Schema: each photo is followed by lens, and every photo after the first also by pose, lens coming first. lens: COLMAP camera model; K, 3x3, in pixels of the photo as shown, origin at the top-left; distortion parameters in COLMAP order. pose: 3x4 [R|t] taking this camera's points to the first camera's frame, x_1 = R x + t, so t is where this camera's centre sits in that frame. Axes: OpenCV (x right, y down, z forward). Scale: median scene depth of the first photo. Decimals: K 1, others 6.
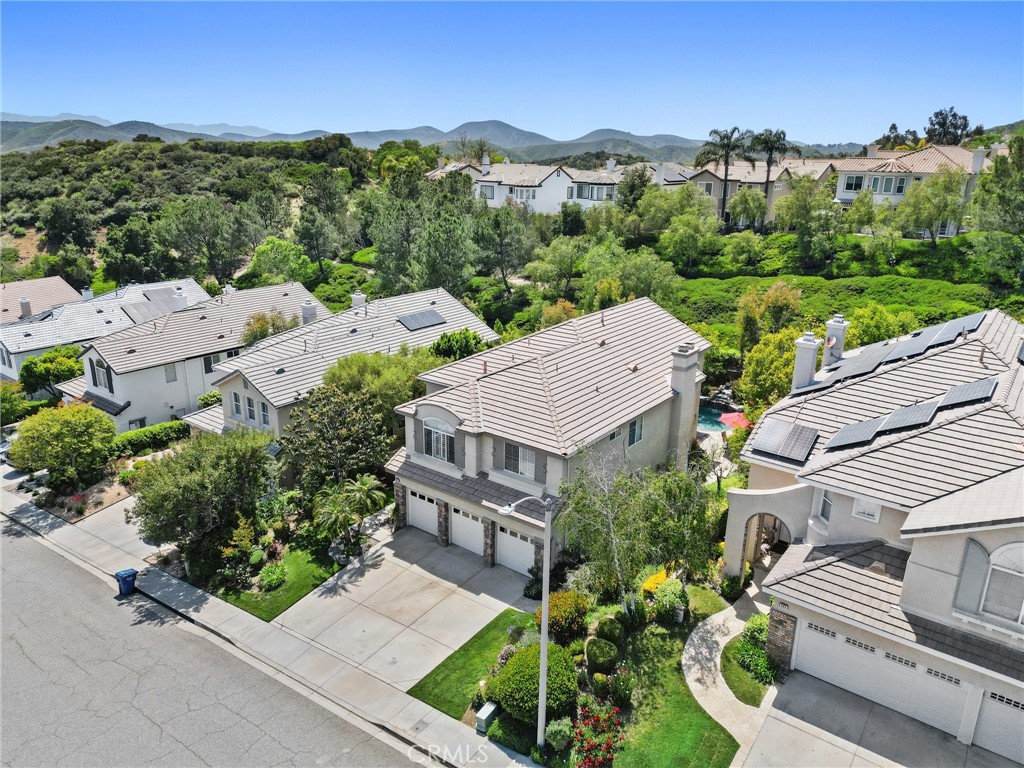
lens RADIAL K [[714.3, 0, 511.8], [0, 714.3, 380.5], [0, 0, 1]] dist [0.076226, -0.068221]
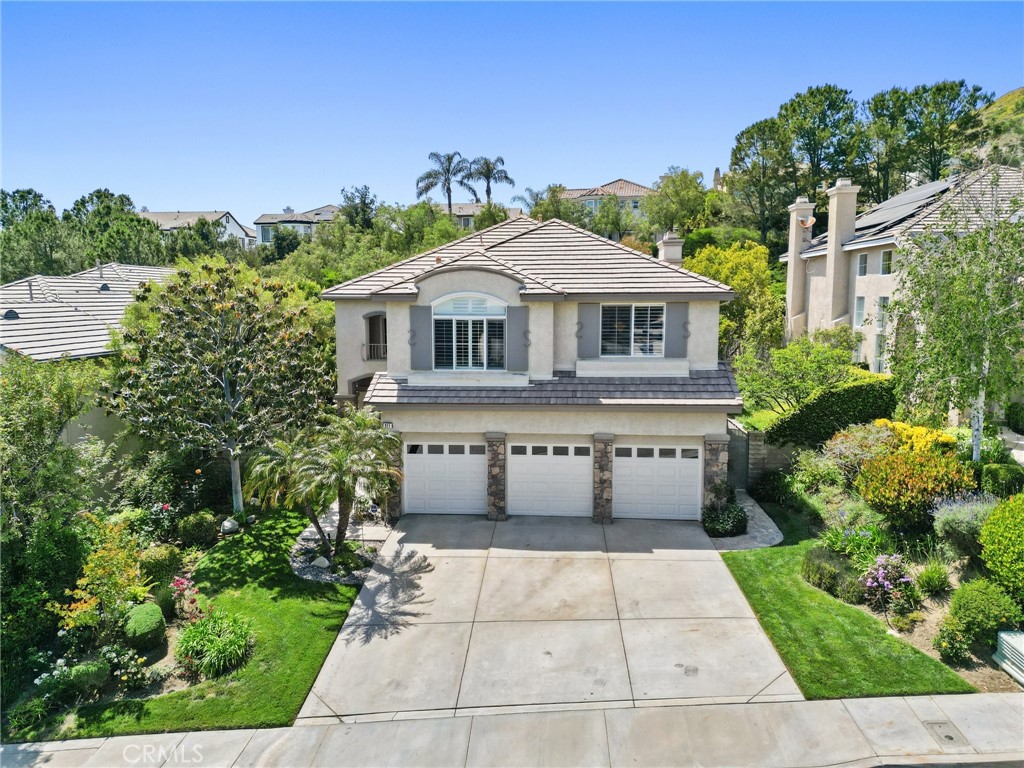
lens RADIAL K [[714.3, 0, 511.8], [0, 714.3, 380.5], [0, 0, 1]] dist [0.076226, -0.068221]
pose [[0.839236, -0.082691, 0.537443, -0.398388], [0.180616, 0.974645, -0.132079, 0.209540], [-0.512895, 0.207916, 0.832892, 0.531780]]
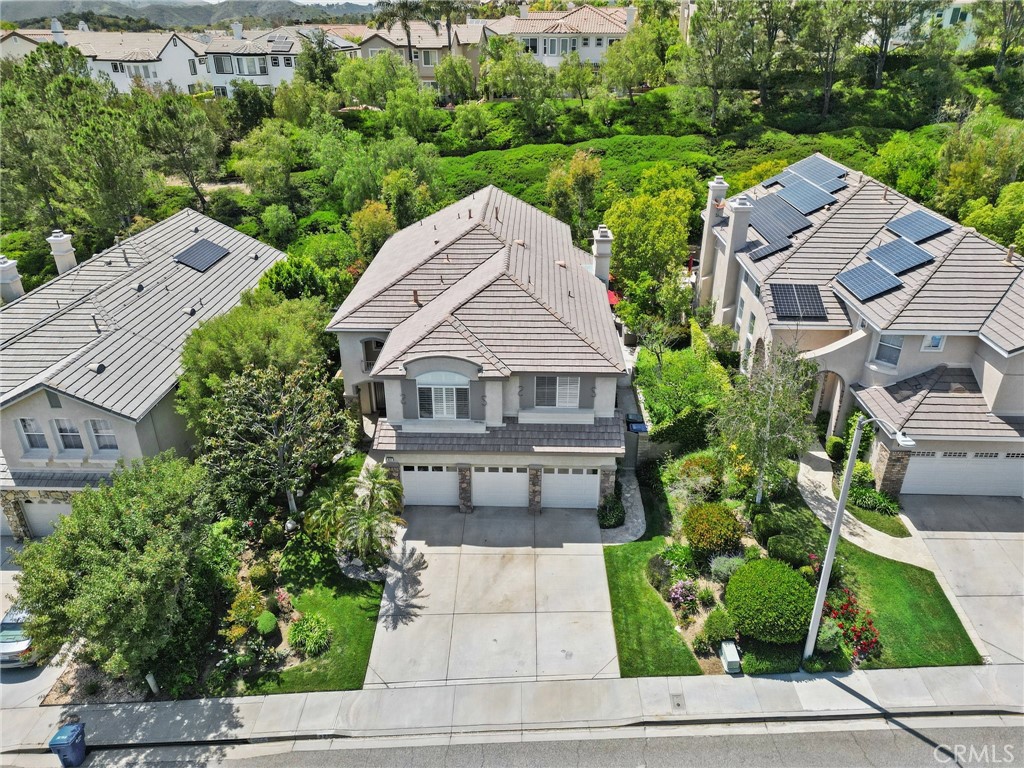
lens RADIAL K [[714.3, 0, 511.8], [0, 714.3, 380.5], [0, 0, 1]] dist [0.076226, -0.068221]
pose [[0.814906, -0.275829, 0.509752, -0.466445], [0.190003, 0.958031, 0.214650, -0.098410], [-0.547565, -0.078065, 0.833113, 0.286491]]
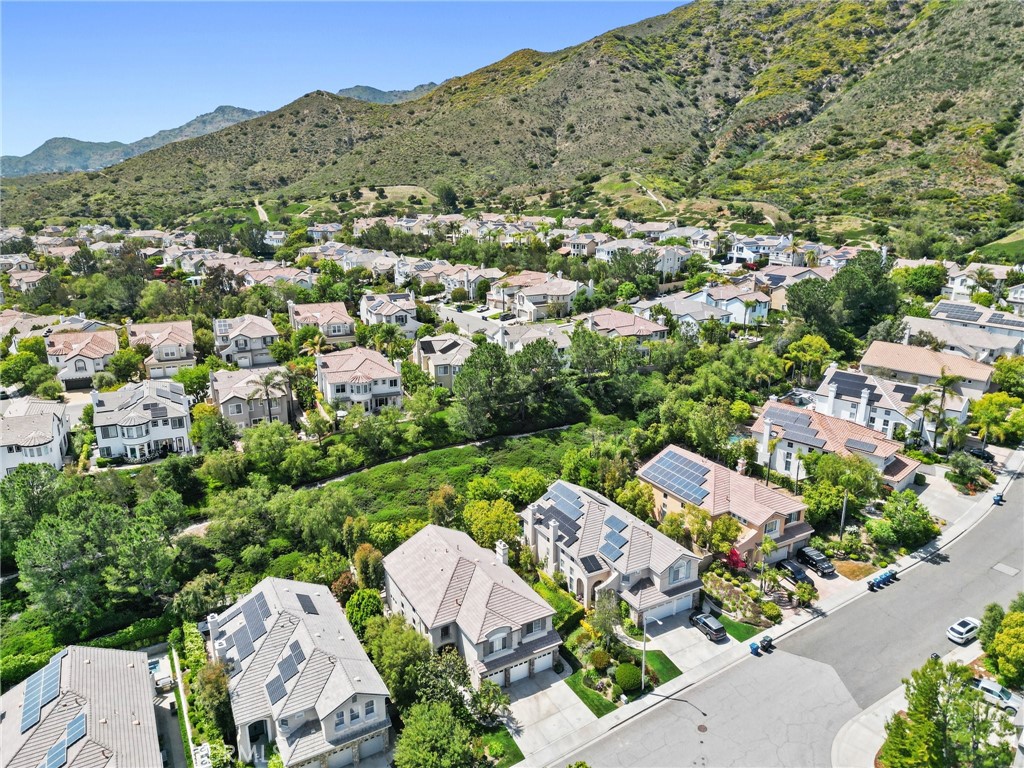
lens RADIAL K [[714.3, 0, 511.8], [0, 714.3, 380.5], [0, 0, 1]] dist [0.076226, -0.068221]
pose [[0.394452, -0.270205, 0.878292, -1.808062], [0.284286, 0.944784, 0.162985, -1.018473], [-0.873836, 0.185396, 0.449488, -0.140339]]
